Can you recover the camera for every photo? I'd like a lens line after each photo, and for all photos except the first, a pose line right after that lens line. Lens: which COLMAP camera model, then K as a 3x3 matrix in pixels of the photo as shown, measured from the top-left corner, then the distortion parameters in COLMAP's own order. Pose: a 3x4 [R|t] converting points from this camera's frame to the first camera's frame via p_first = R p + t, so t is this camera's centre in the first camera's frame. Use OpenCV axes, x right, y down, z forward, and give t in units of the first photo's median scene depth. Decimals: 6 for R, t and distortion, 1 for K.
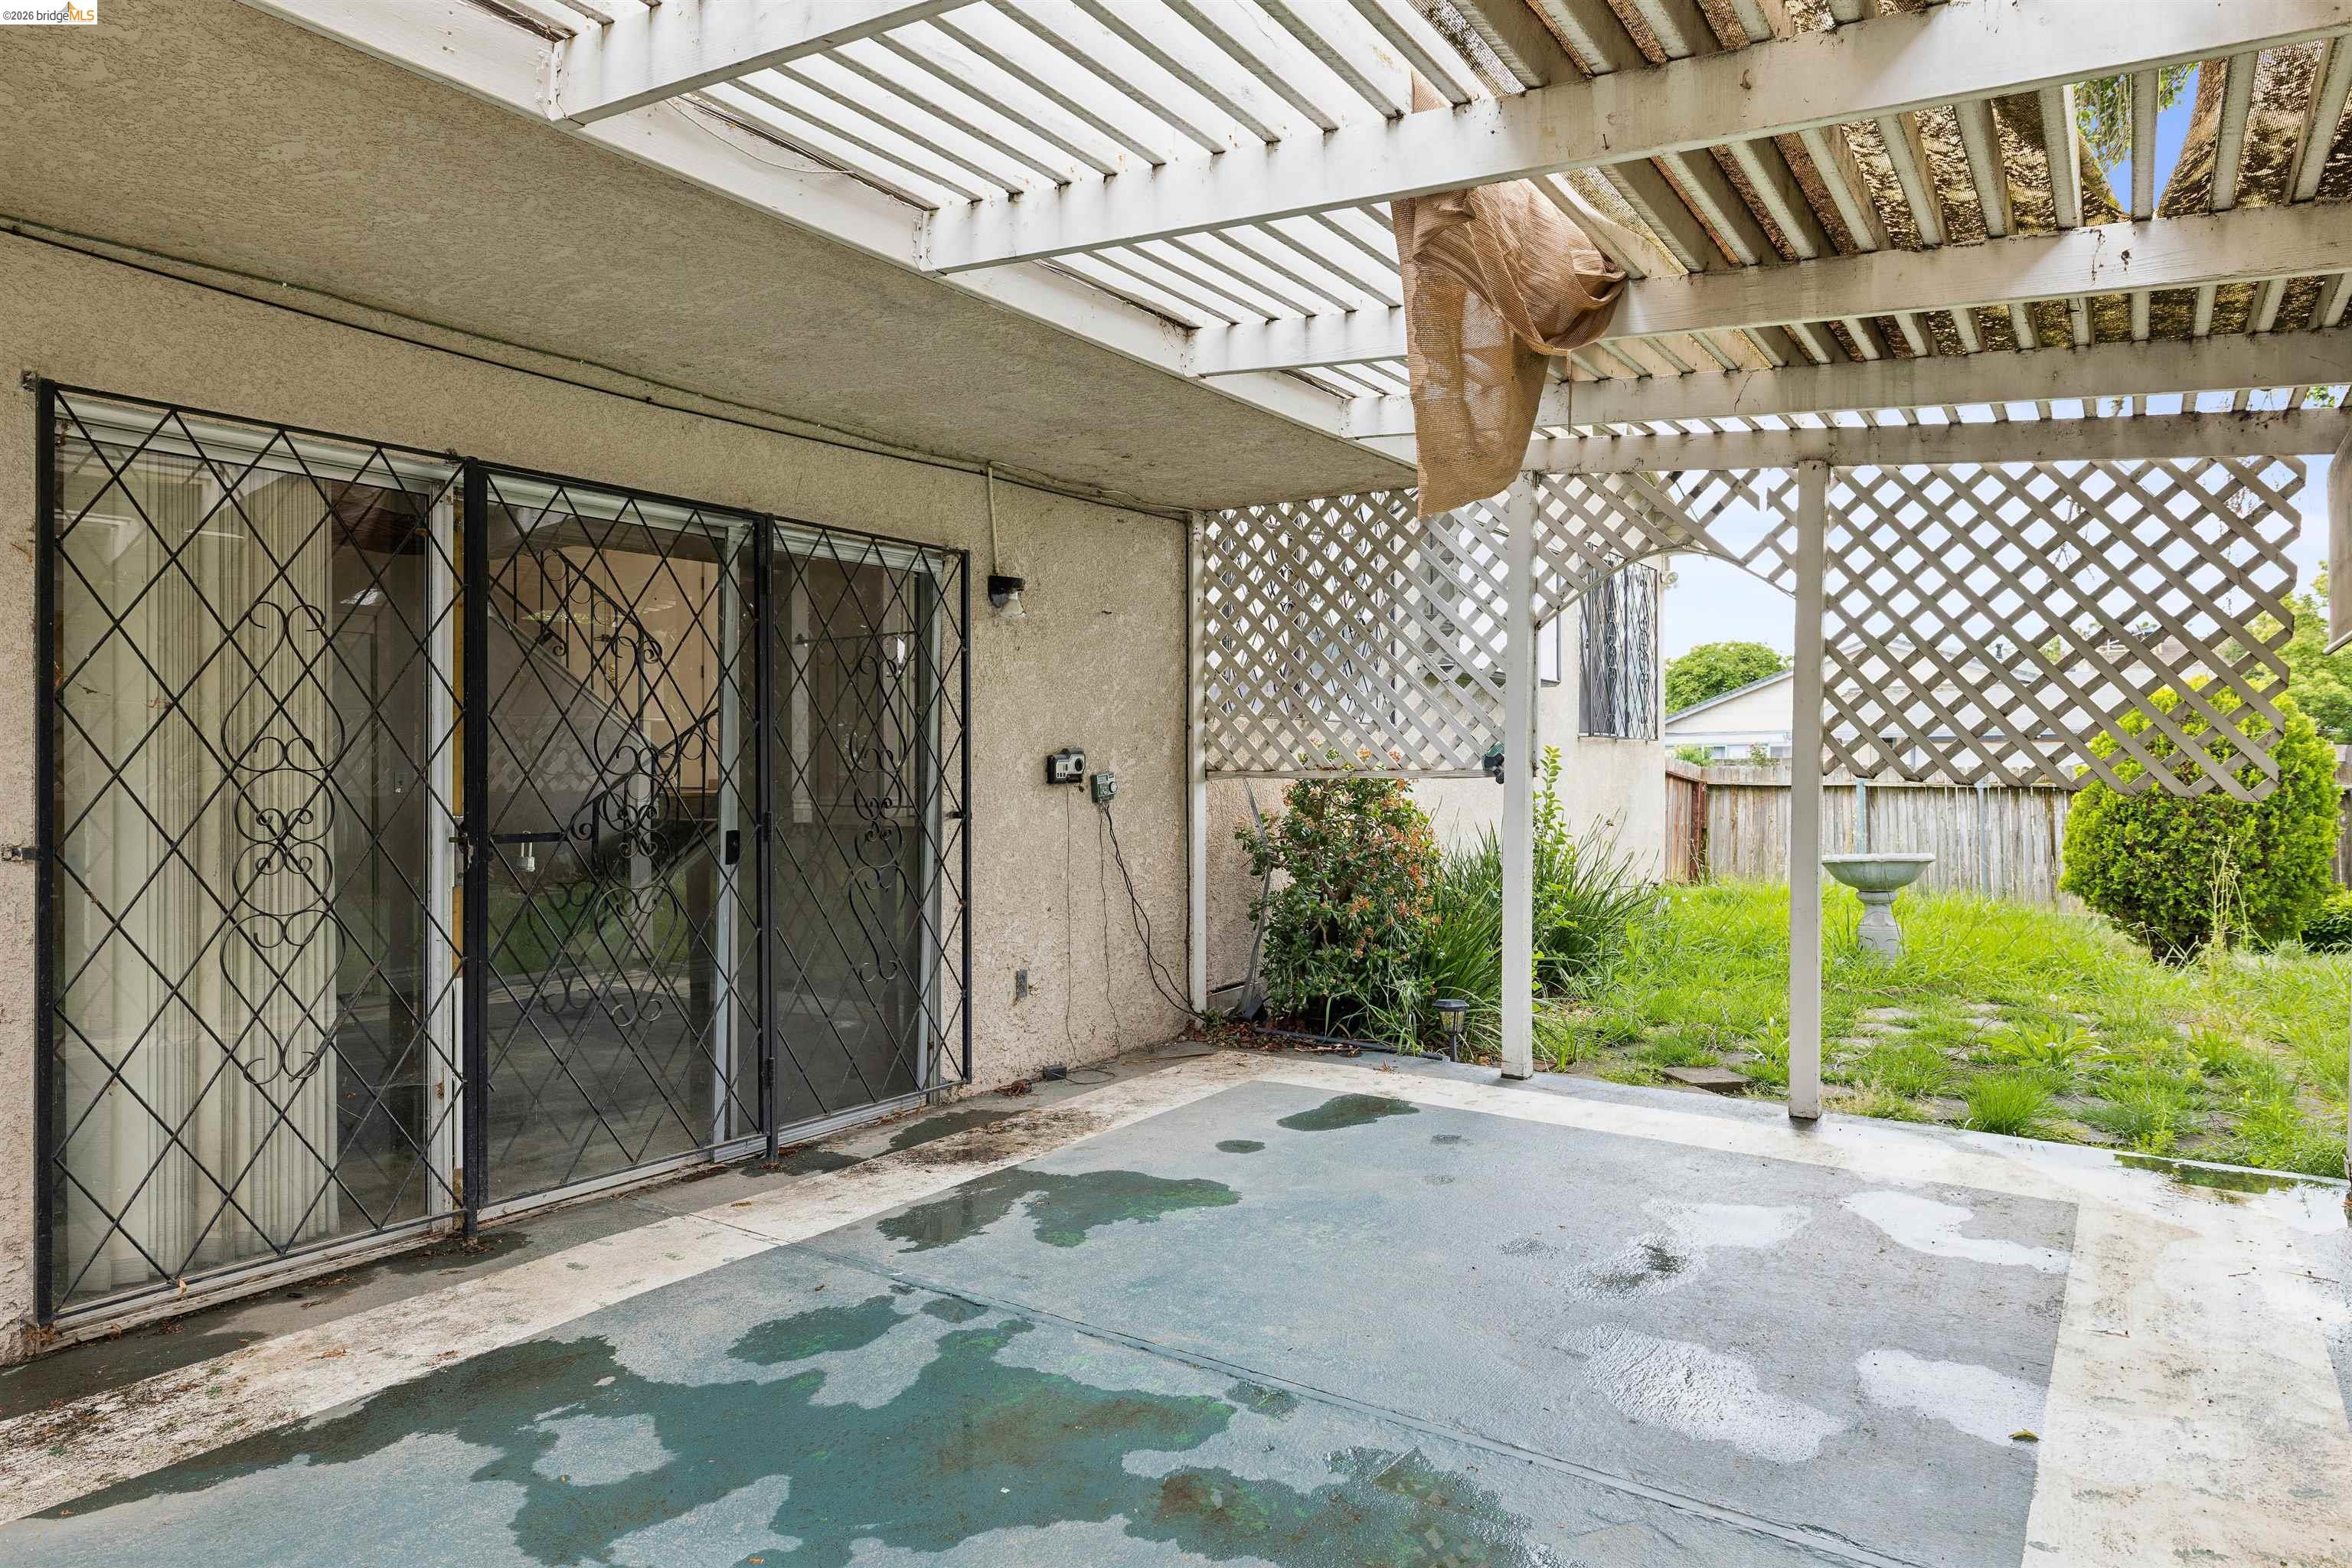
lens RADIAL K [[1441.7, 0, 1171.8], [0, 1441.7, 773.5], [0, 0, 1]] dist [0.001889, 0.000651]
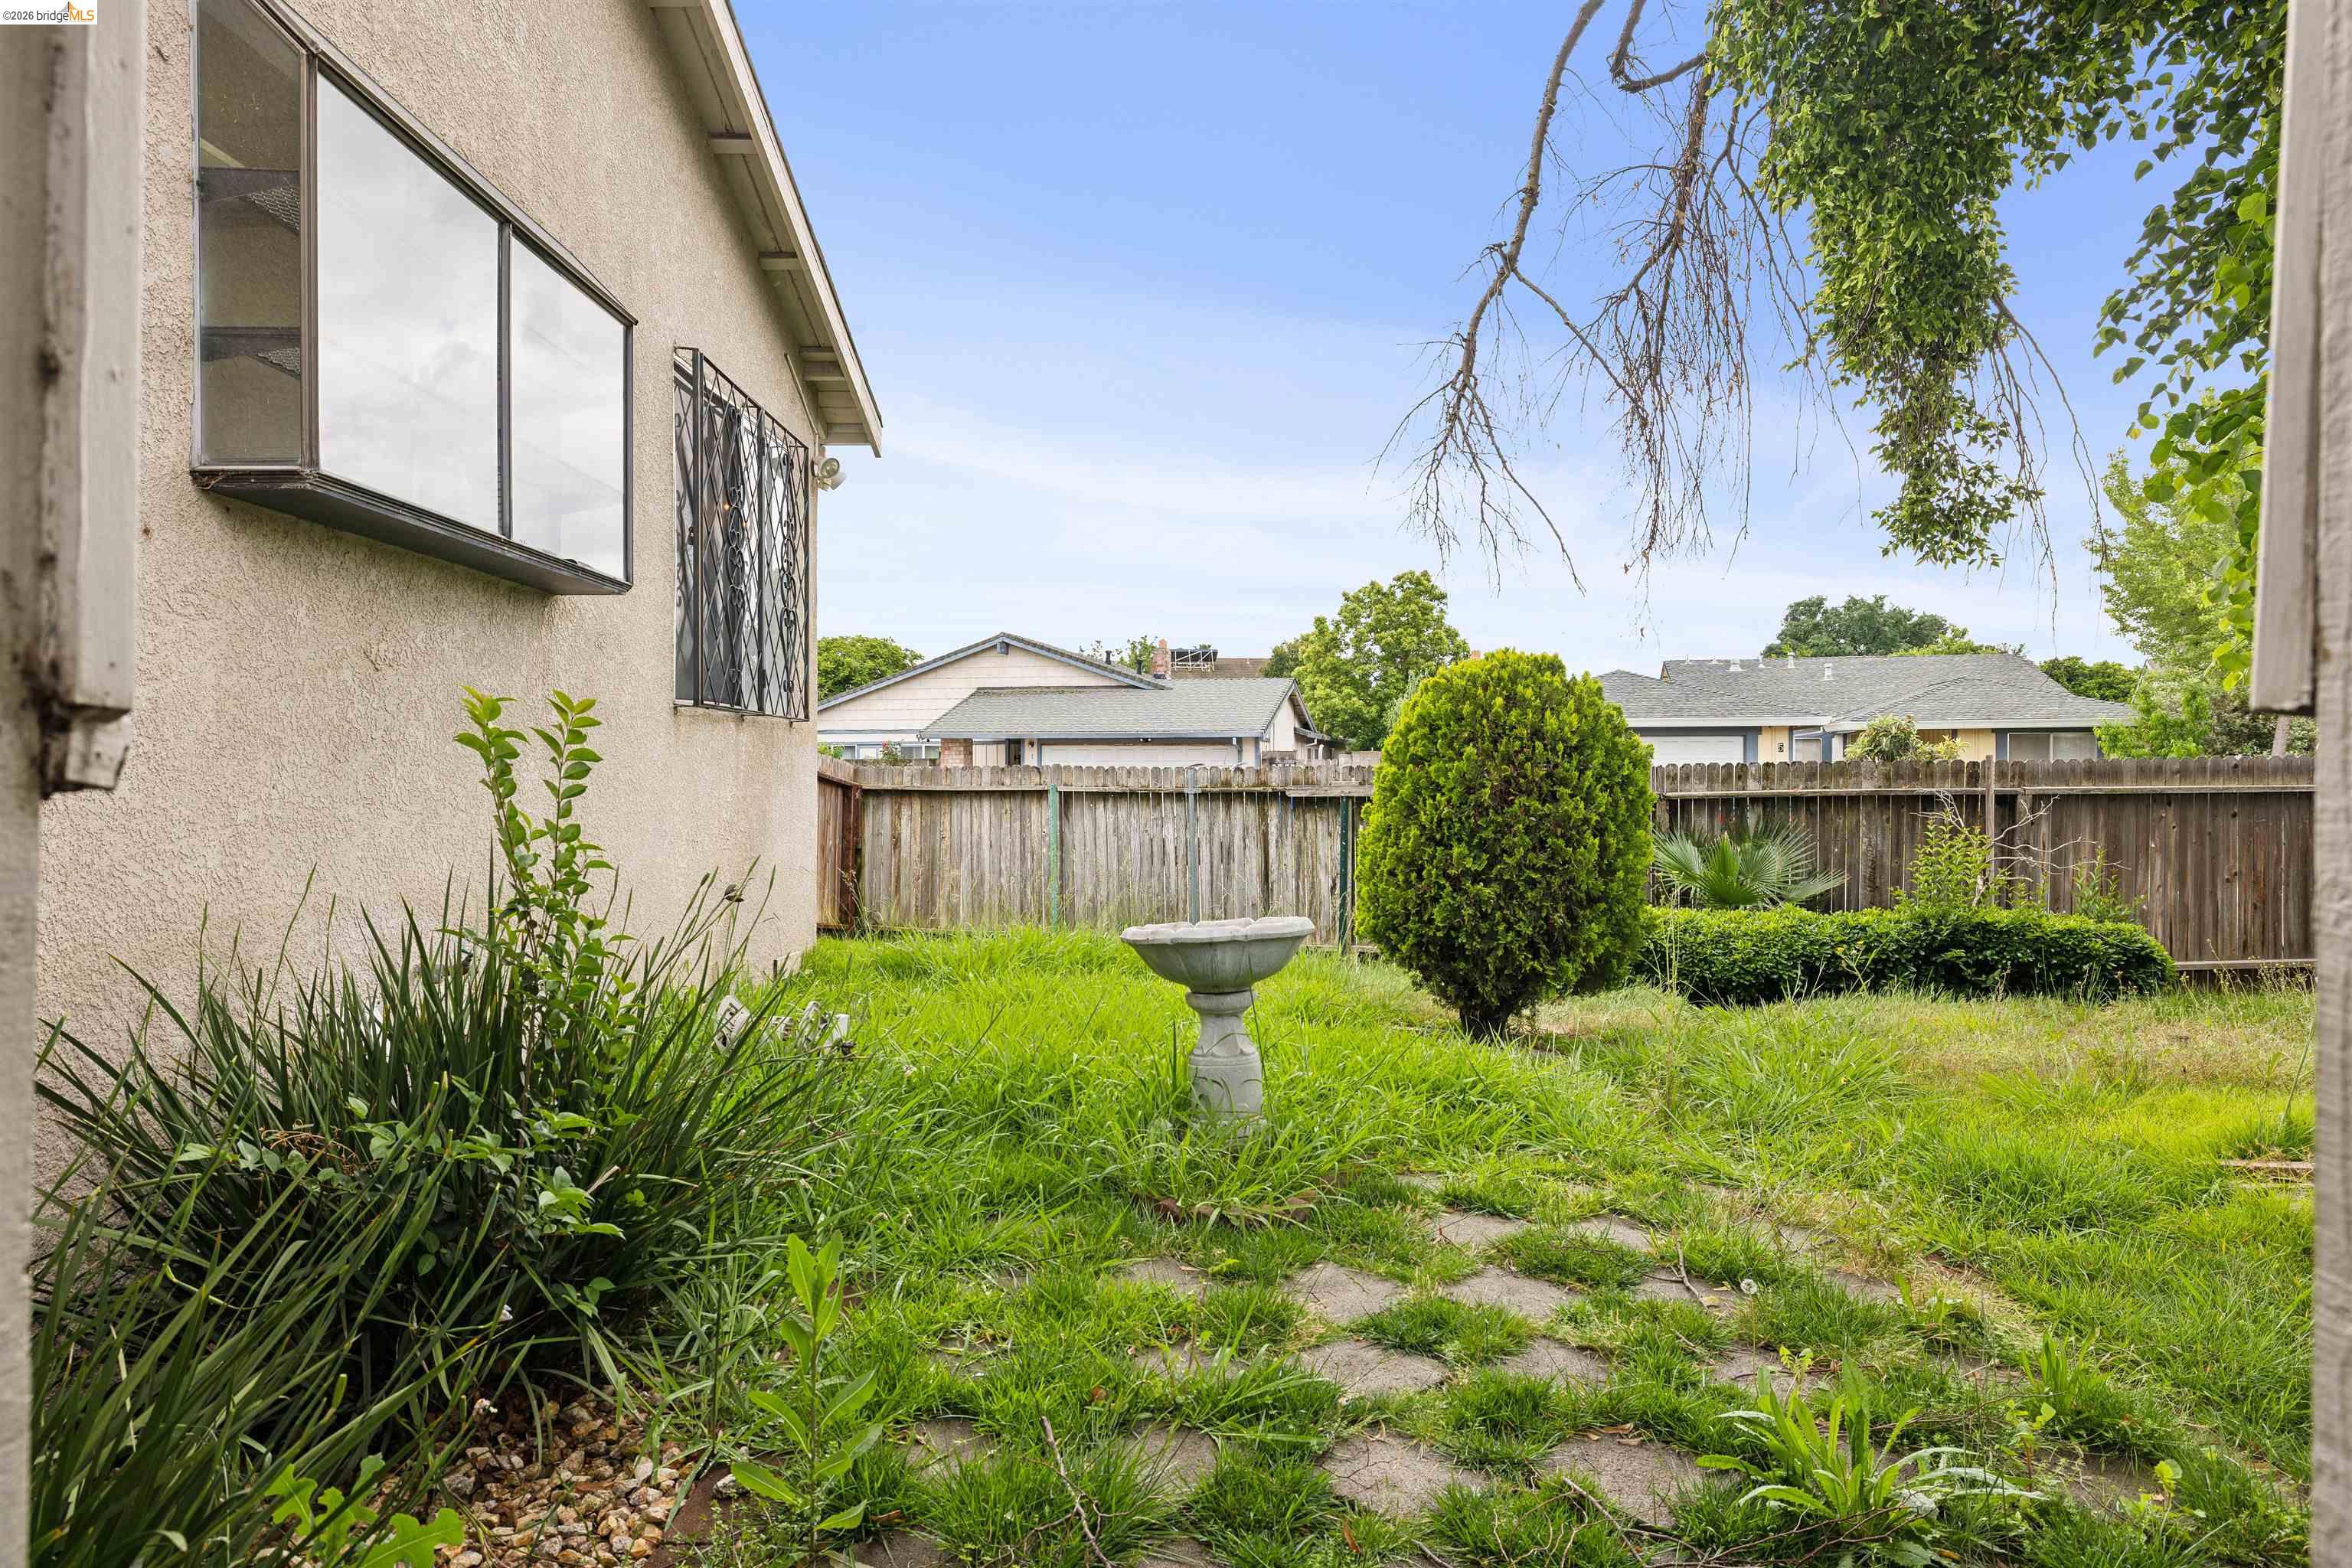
lens RADIAL K [[1441.7, 0, 1172.4], [0, 1441.7, 775.0], [0, 0, 1]] dist [0.001889, 0.000651]
pose [[0.829560, 0.002398, 0.558413, 0.123456], [-0.002396, 0.999997, -0.000735, 0.000439], [-0.558413, -0.000728, 0.829563, 0.408675]]
